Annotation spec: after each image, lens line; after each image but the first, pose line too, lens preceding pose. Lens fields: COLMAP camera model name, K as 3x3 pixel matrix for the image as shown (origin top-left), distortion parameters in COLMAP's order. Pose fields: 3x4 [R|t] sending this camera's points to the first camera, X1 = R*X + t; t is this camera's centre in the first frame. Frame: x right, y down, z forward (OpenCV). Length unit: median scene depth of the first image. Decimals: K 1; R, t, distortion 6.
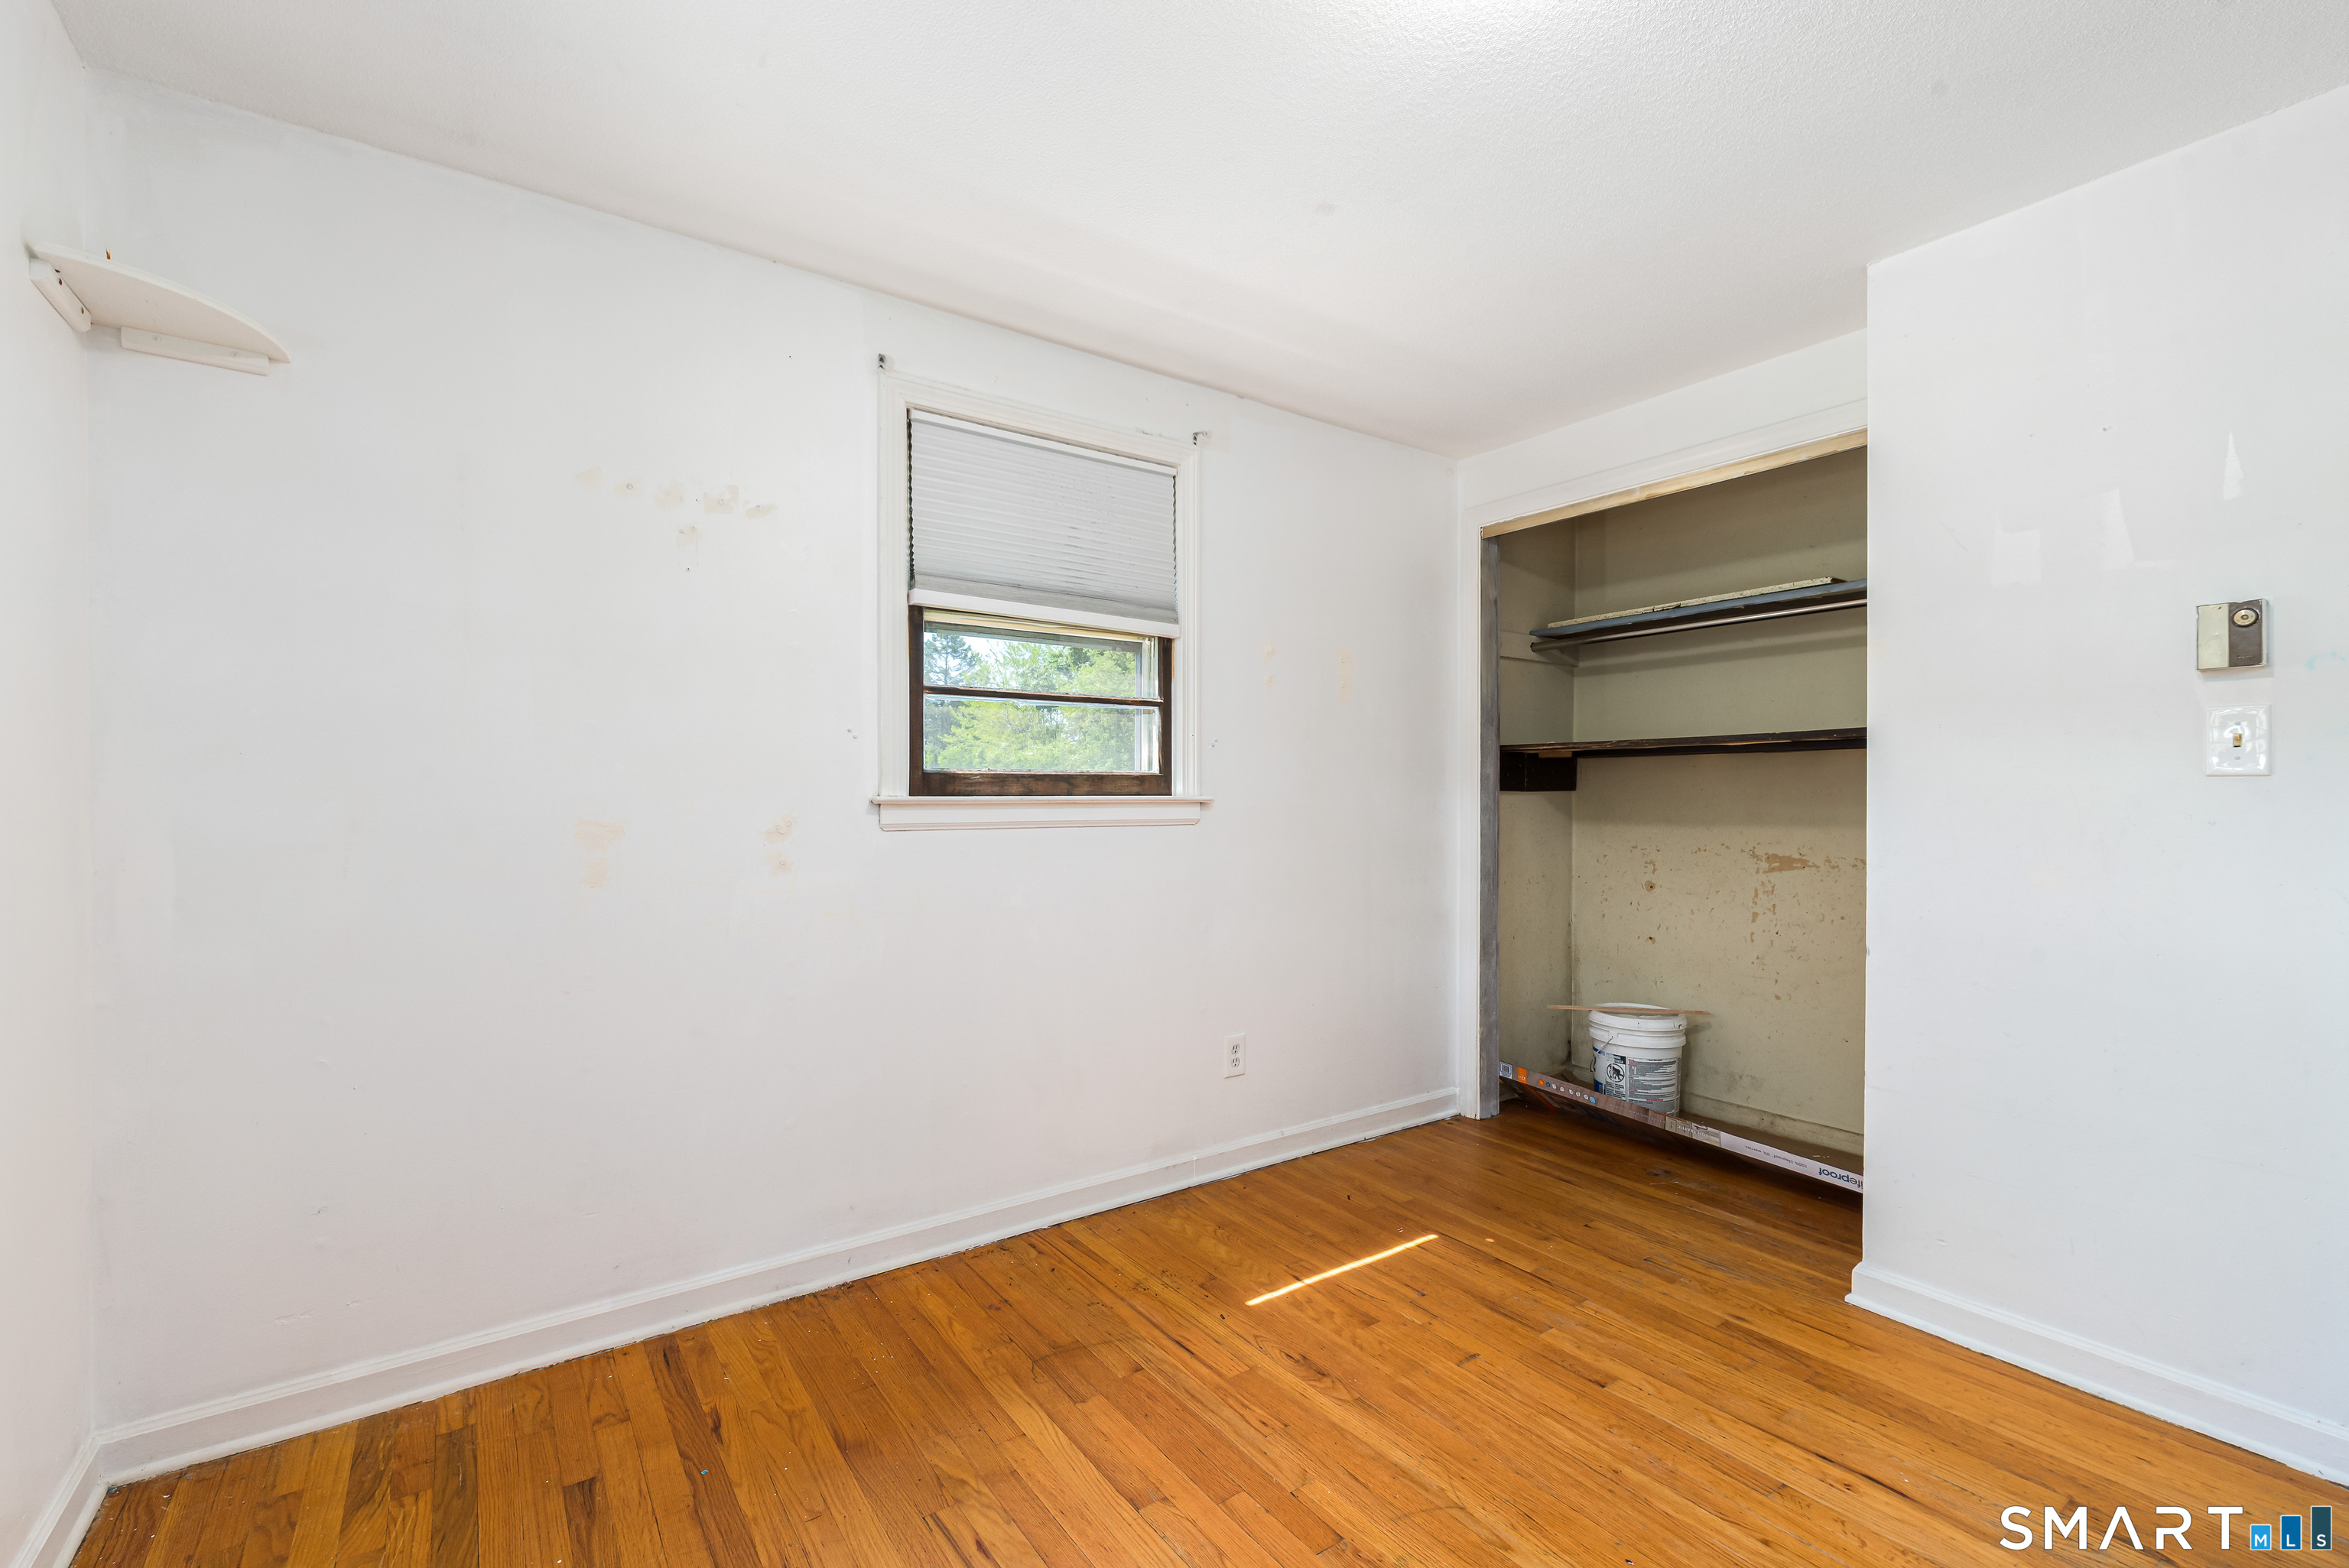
lens RADIAL K [[1011.4, 0, 1154.9], [0, 1011.4, 813.5], [0, 0, 1]] dist [0.003440, -0.000473]
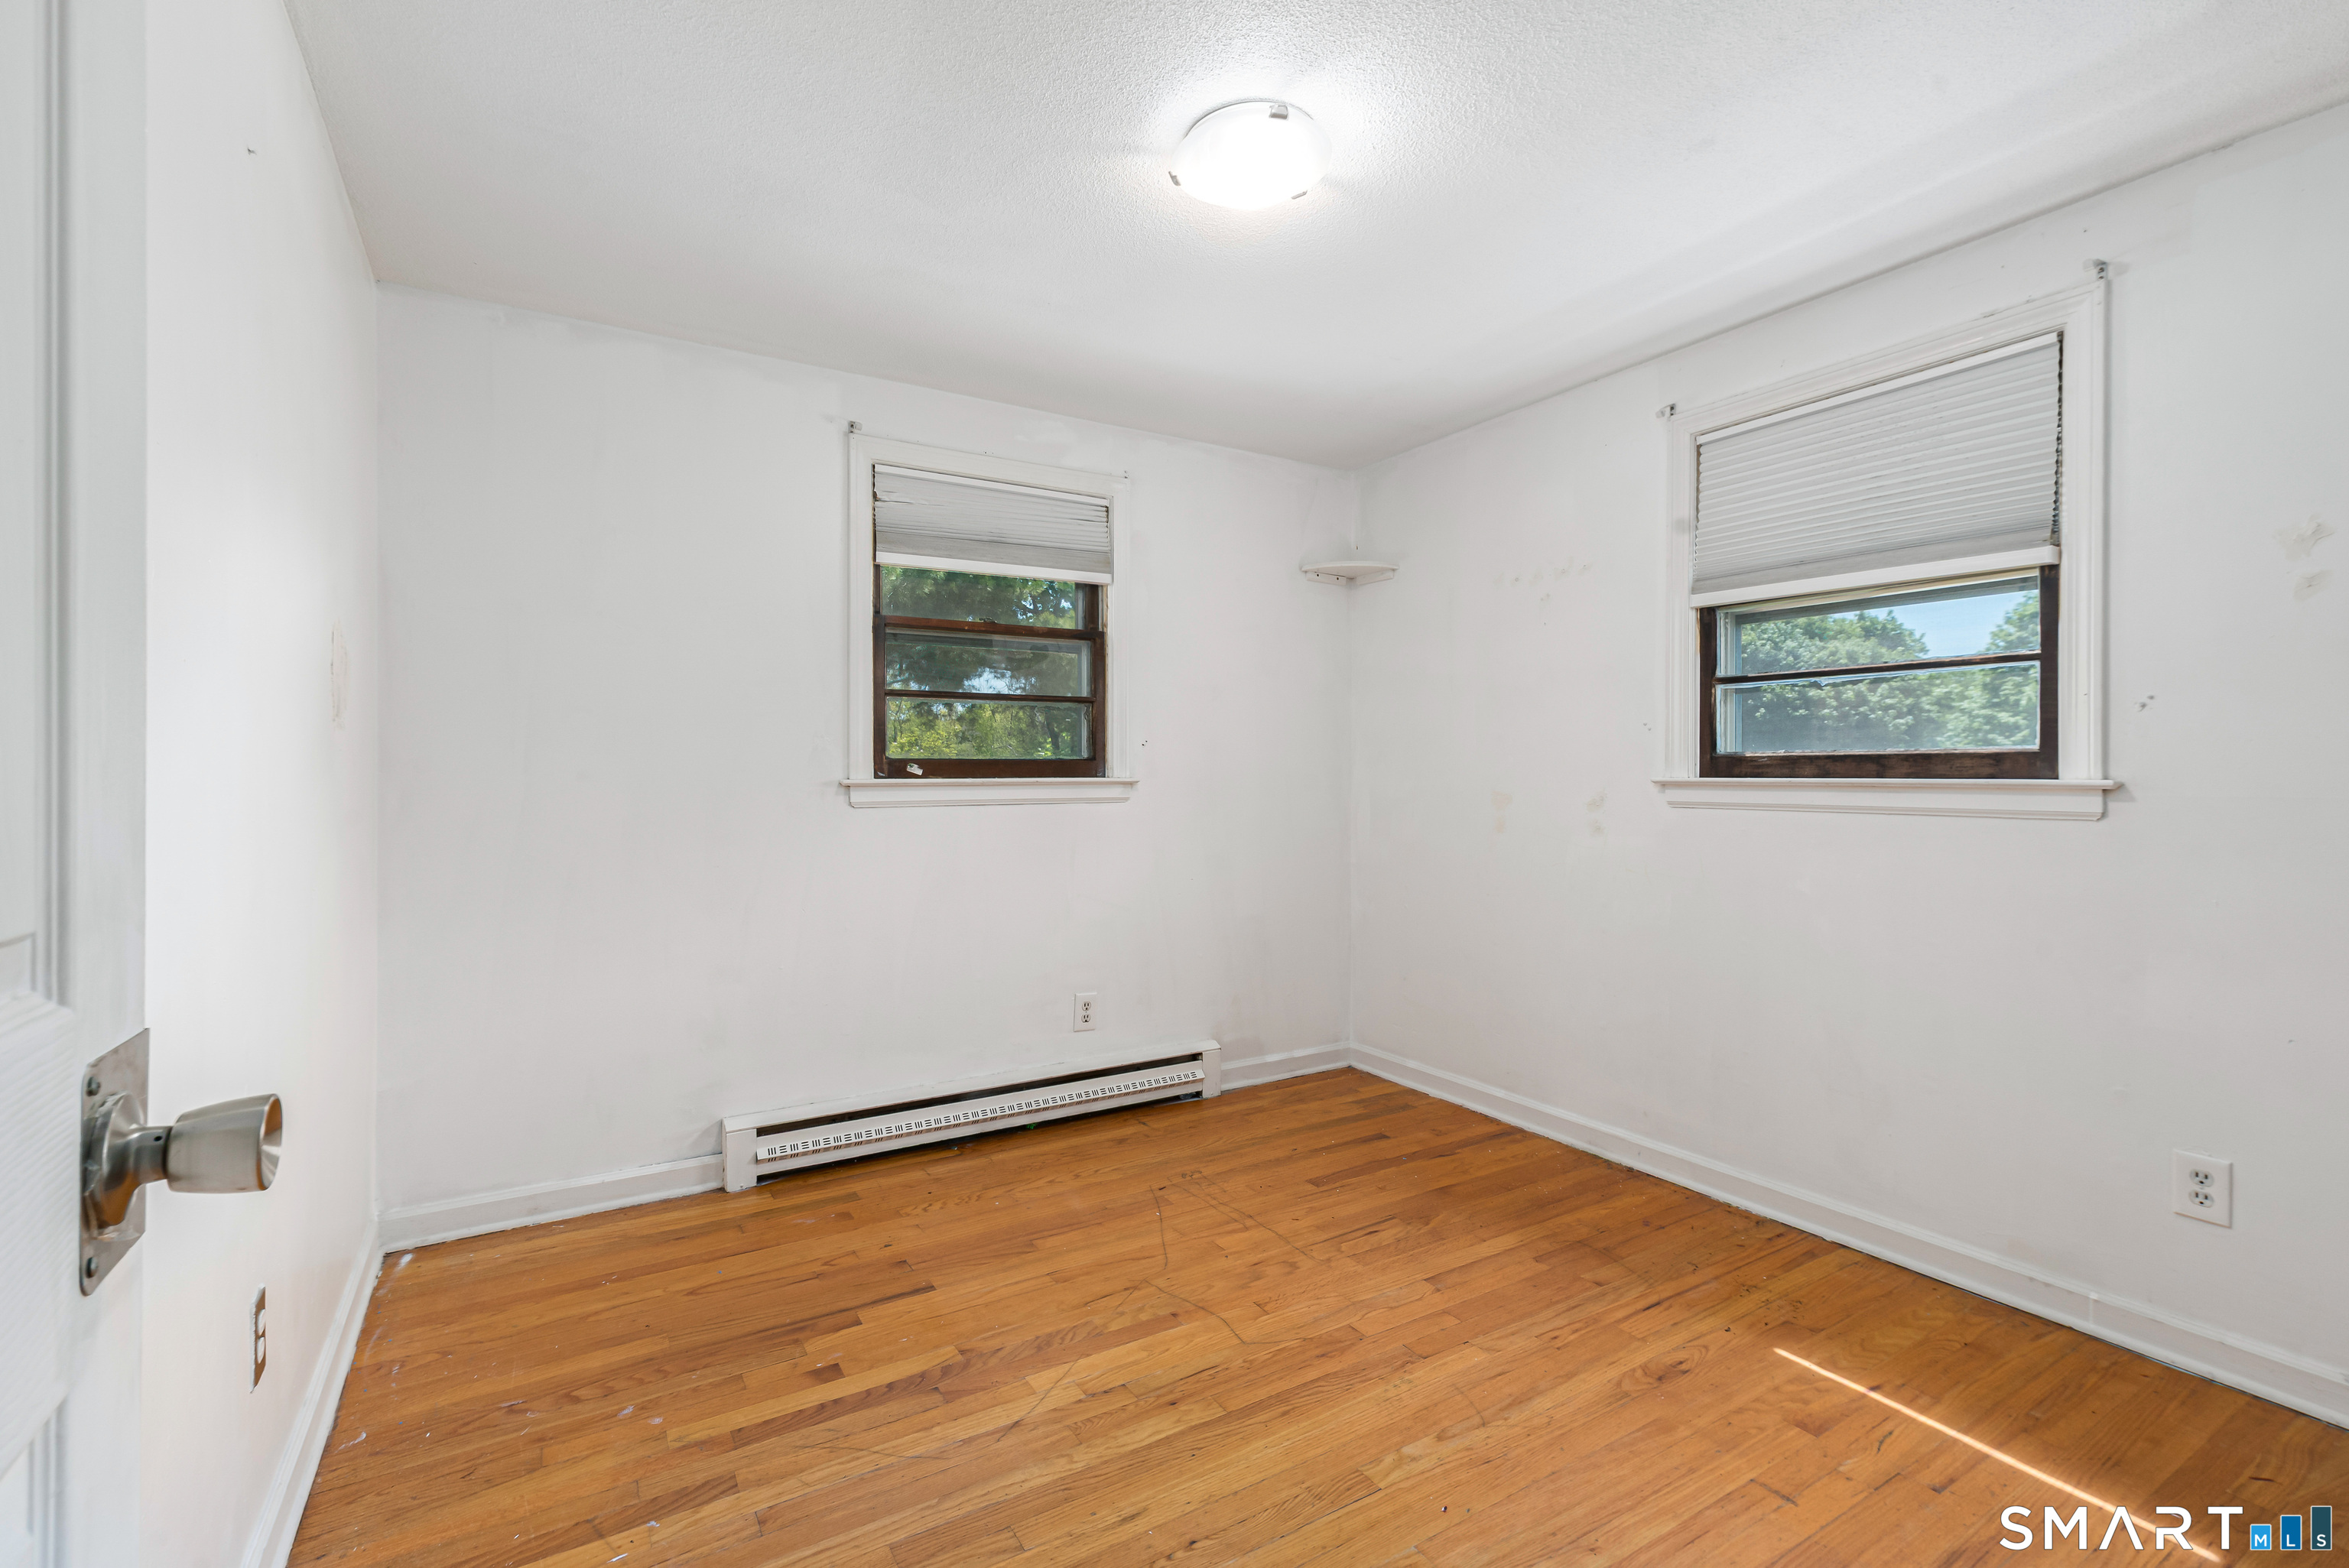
lens RADIAL K [[1011.4, 0, 1154.9], [0, 1011.4, 813.5], [0, 0, 1]] dist [0.003440, -0.000473]
pose [[-0.065115, 0.035732, -0.997238, 0.927743], [-0.027140, 0.998926, 0.037564, -0.003016], [0.997509, 0.029511, -0.064076, 0.465630]]
